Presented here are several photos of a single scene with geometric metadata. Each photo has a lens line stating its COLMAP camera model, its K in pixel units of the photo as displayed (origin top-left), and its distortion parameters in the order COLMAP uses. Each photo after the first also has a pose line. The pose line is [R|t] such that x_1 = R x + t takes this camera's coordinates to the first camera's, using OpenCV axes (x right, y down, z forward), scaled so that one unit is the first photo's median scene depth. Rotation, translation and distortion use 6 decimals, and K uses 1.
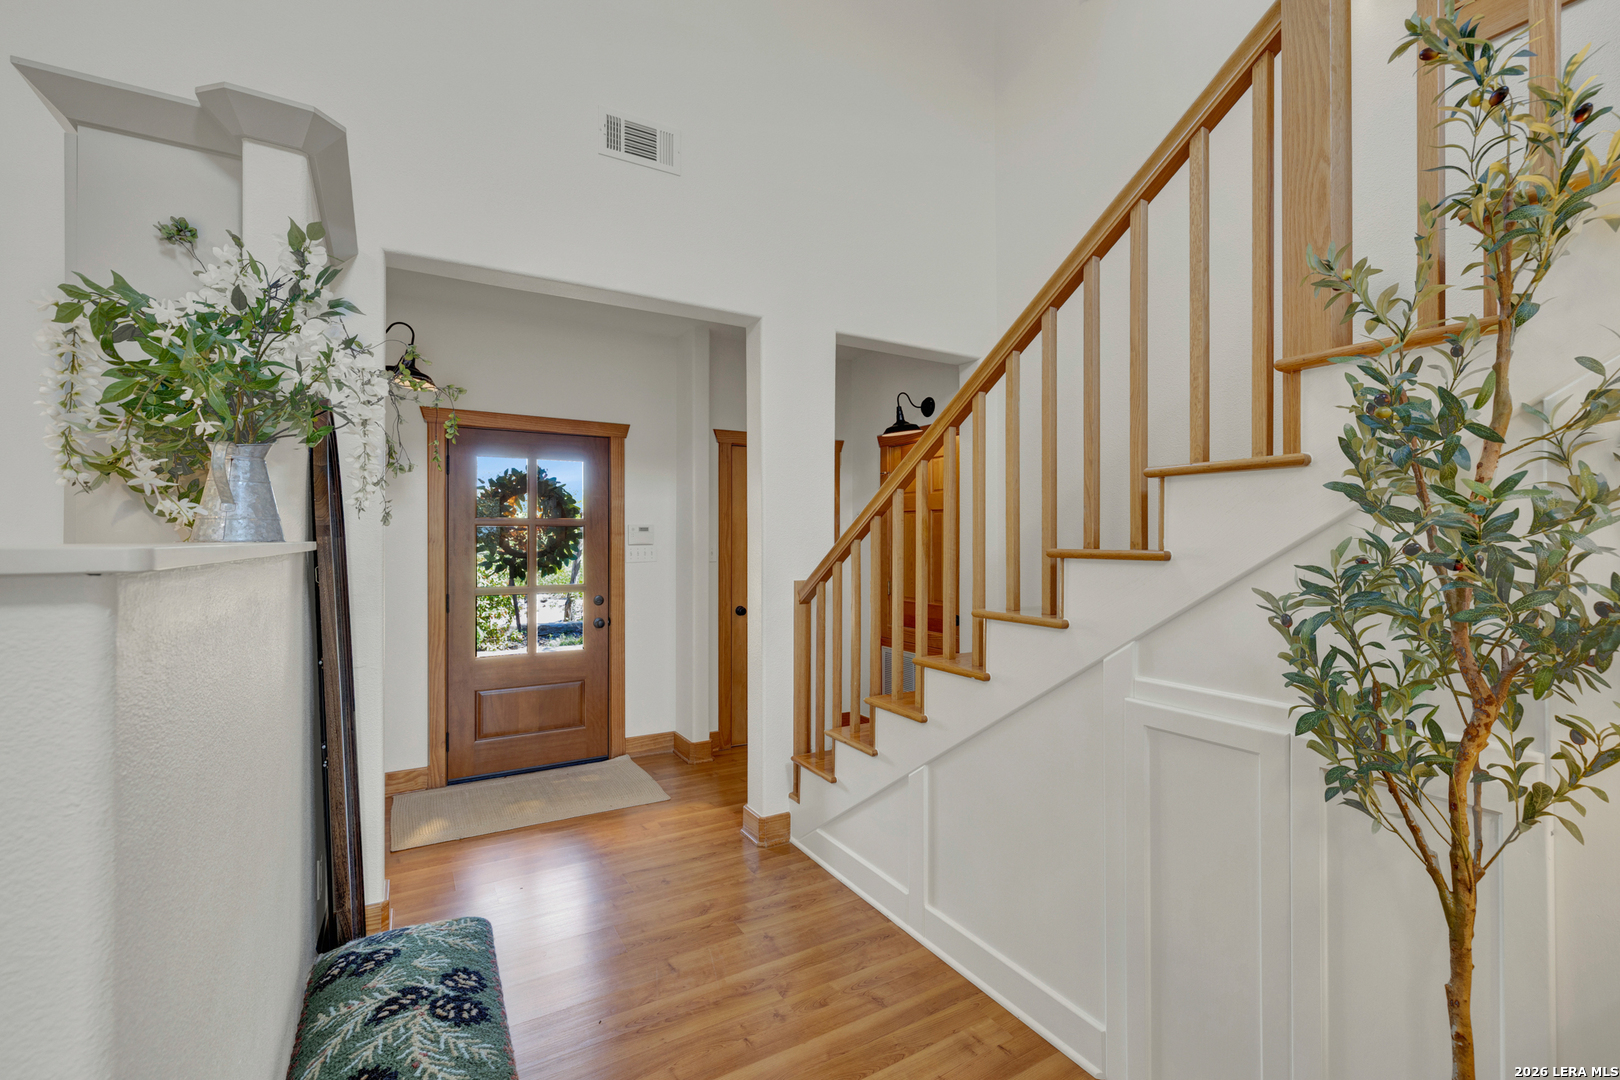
lens RADIAL K [[689.8, 0, 797.0], [0, 689.8, 531.5], [0, 0, 1]] dist [0.002854, -0.000621]
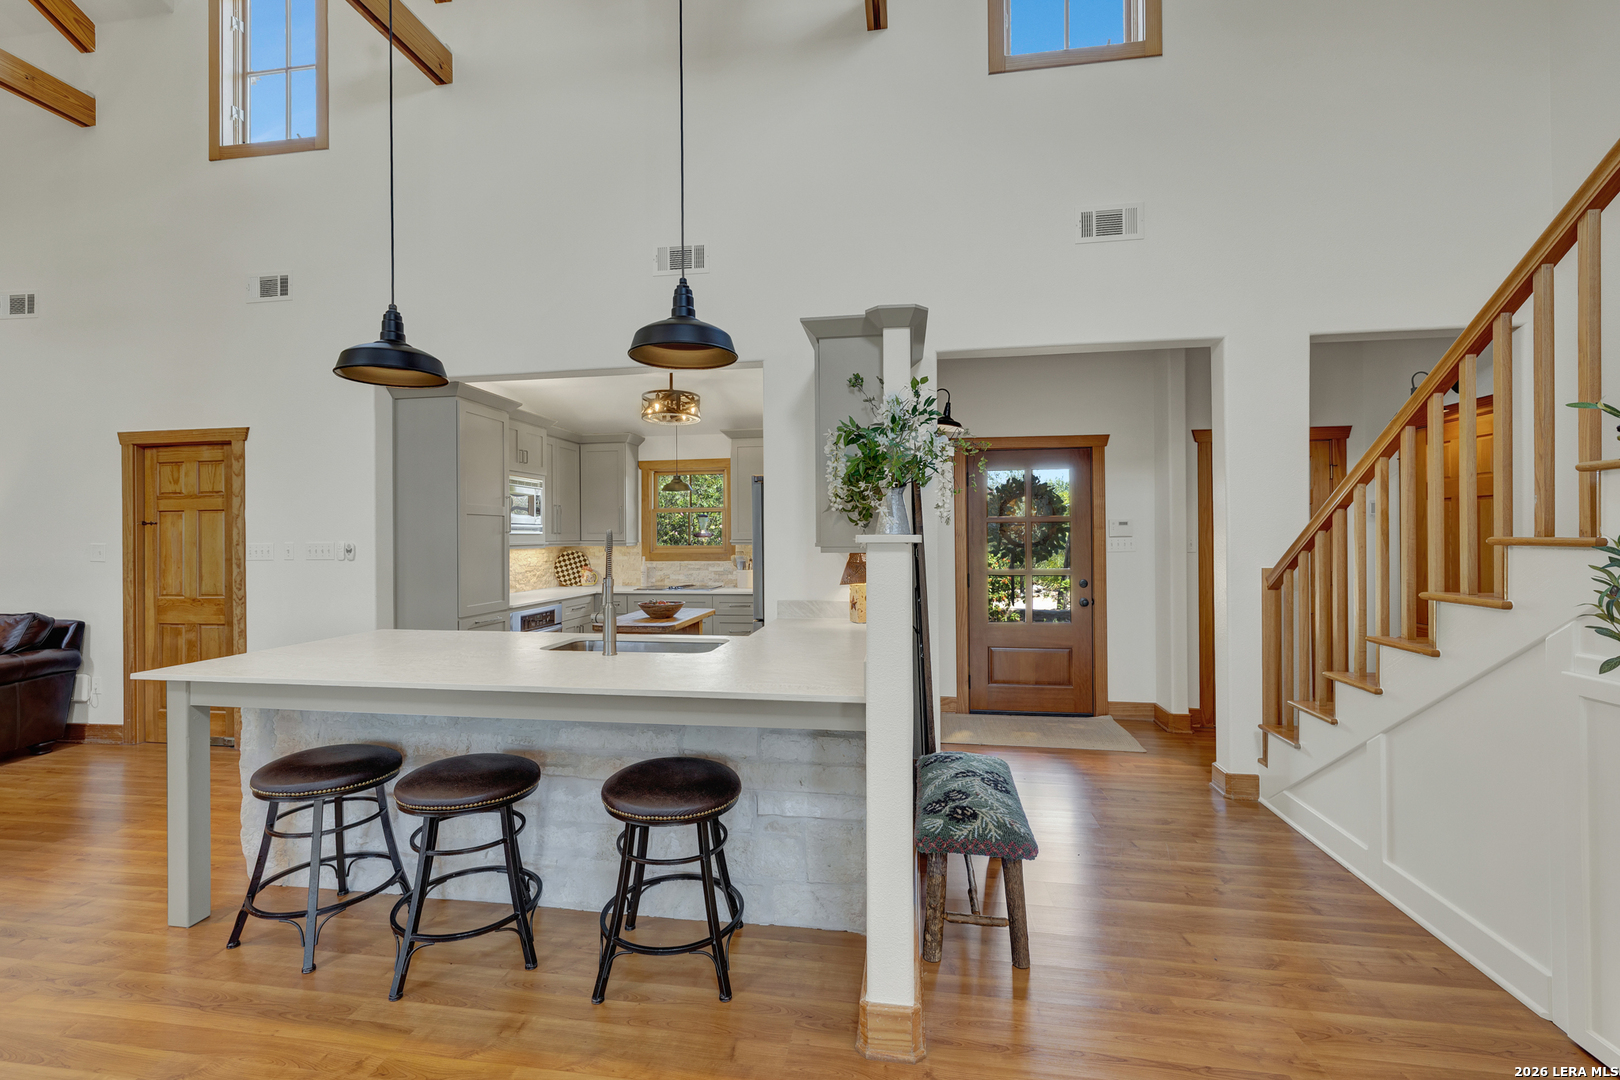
lens RADIAL K [[689.8, 0, 802.9], [0, 689.8, 536.5], [0, 0, 1]] dist [0.002854, -0.000621]
pose [[0.778096, -0.004524, -0.628128, 0.133591], [0.014646, 0.999833, 0.010942, -0.002925], [0.627974, -0.017714, 0.778033, -0.366391]]
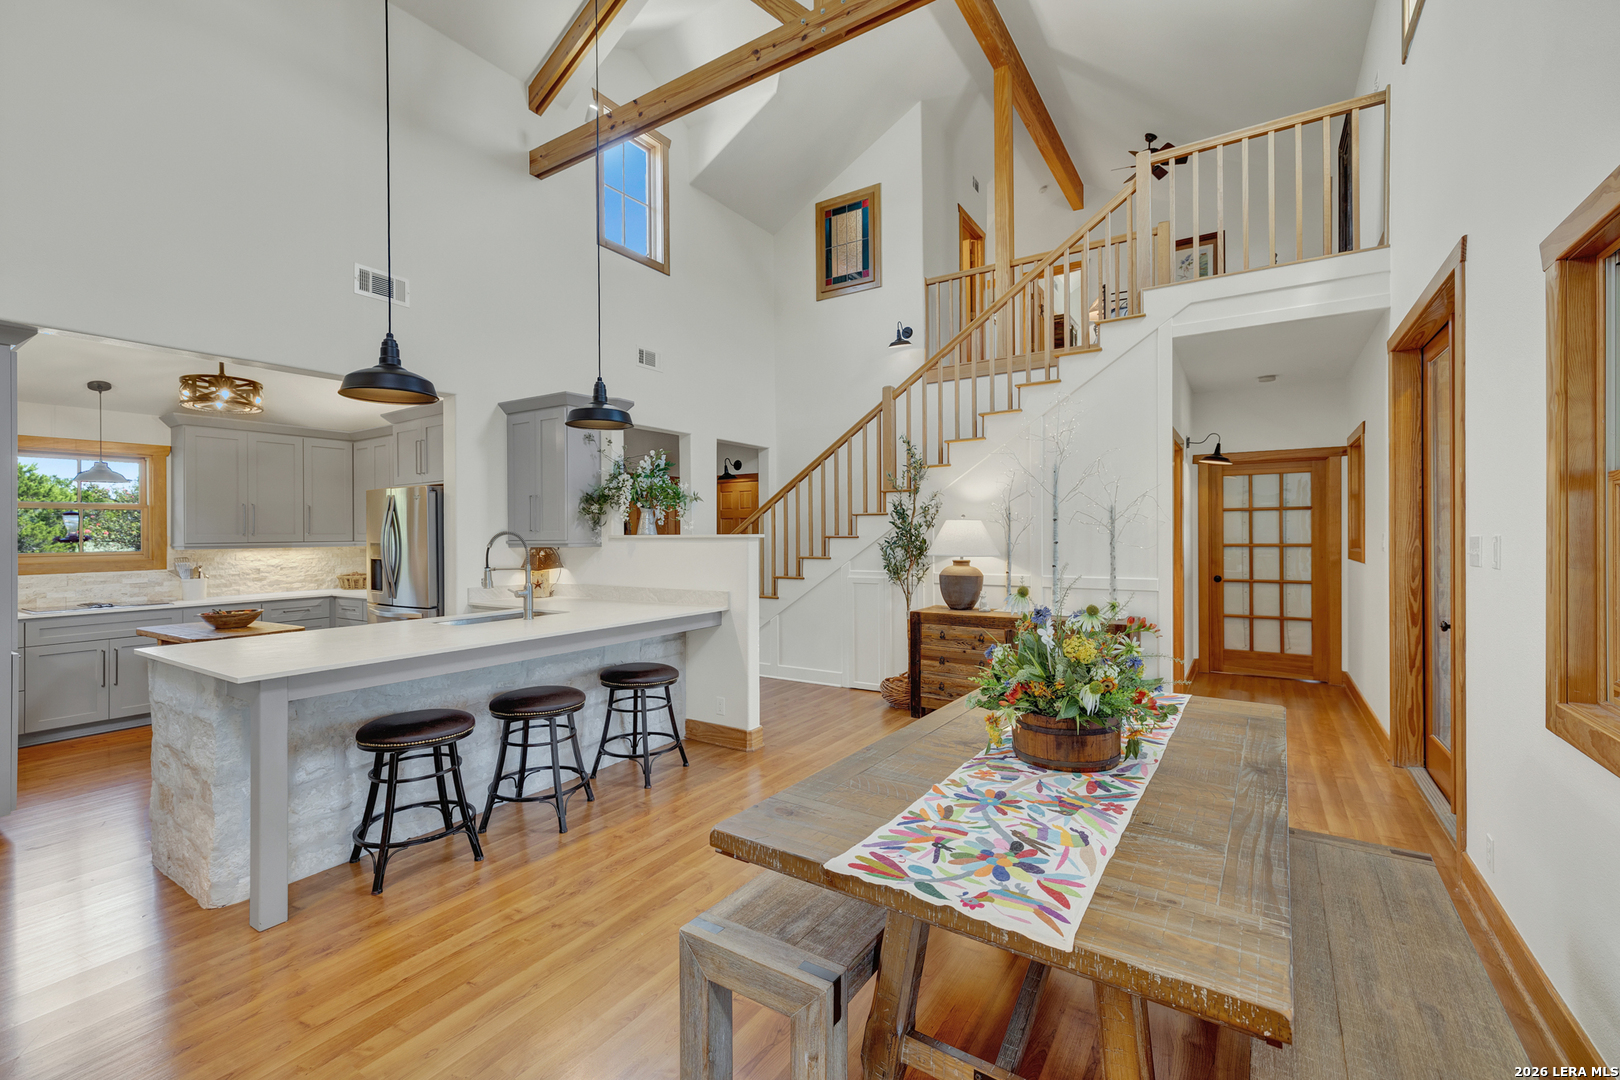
lens RADIAL K [[689.8, 0, 803.2], [0, 689.8, 527.4], [0, 0, 1]] dist [0.002854, -0.000621]
pose [[0.893291, -0.003177, 0.449468, -0.785077], [0.003850, 0.999992, -0.000583, -0.008112], [-0.449463, 0.002251, 0.893296, -1.228648]]
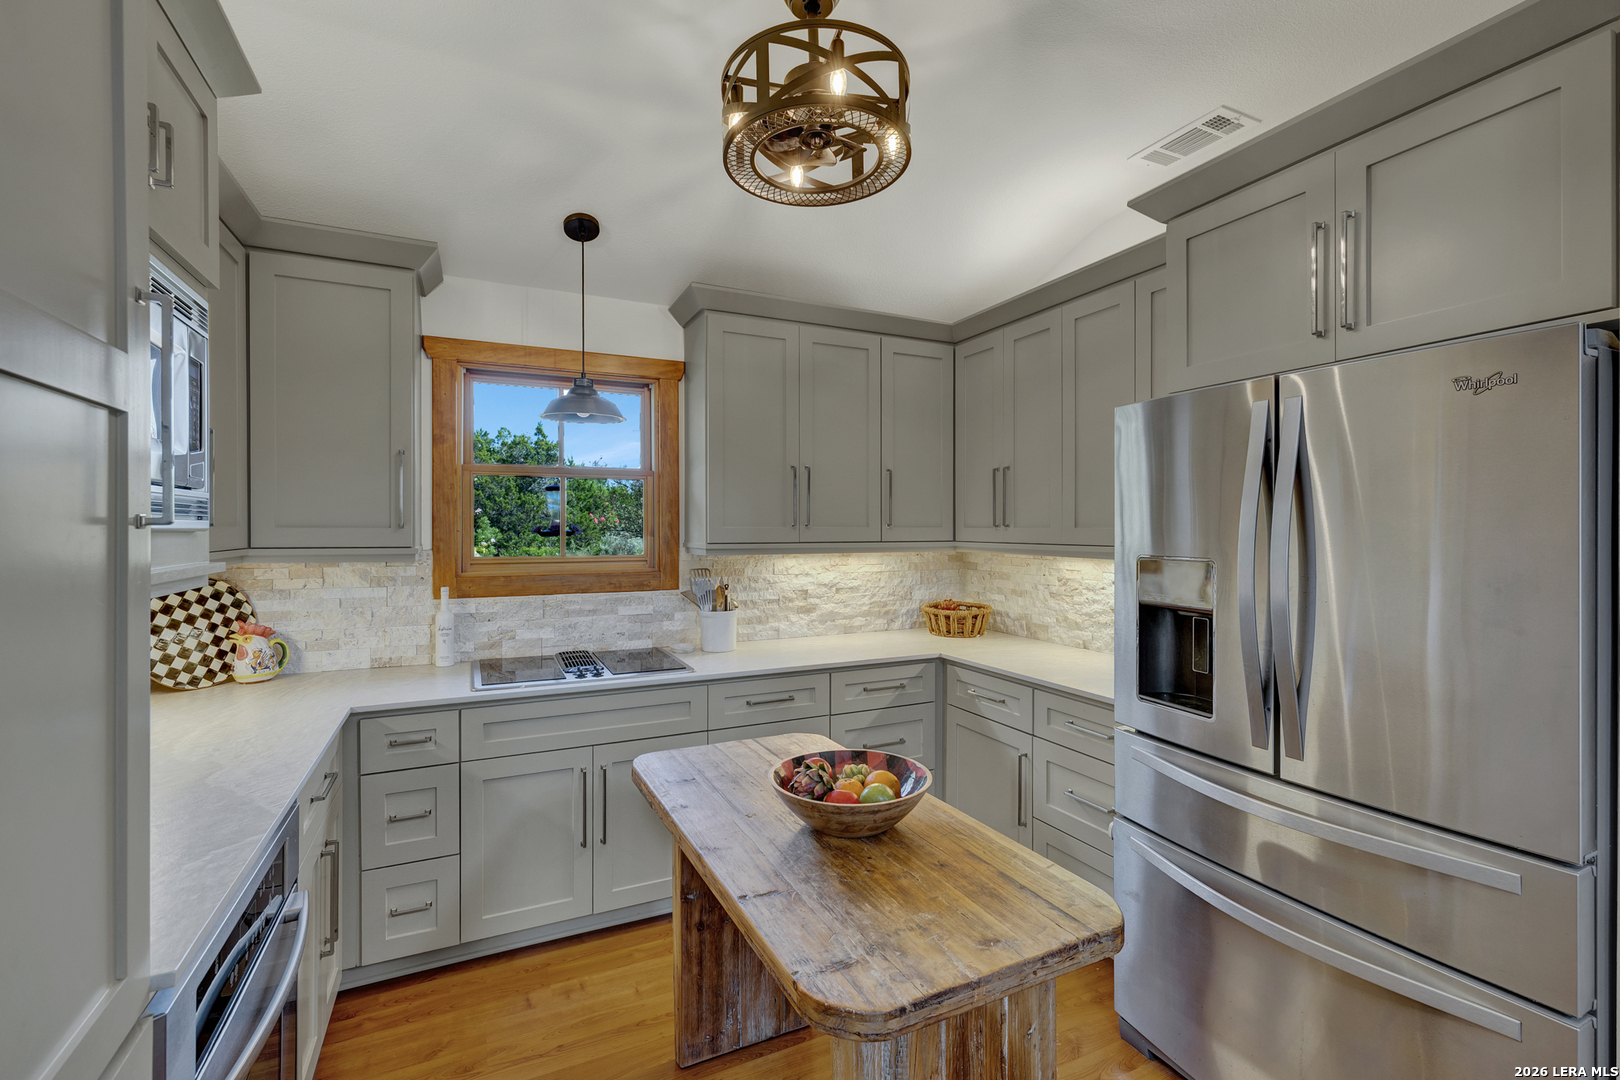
lens RADIAL K [[689.8, 0, 806.3], [0, 689.8, 530.6], [0, 0, 1]] dist [0.002854, -0.000621]
pose [[0.997577, 0.002914, -0.069505, -1.239781], [-0.001816, 0.999873, 0.015852, -0.005000], [0.069542, -0.015687, 0.997456, 0.264530]]
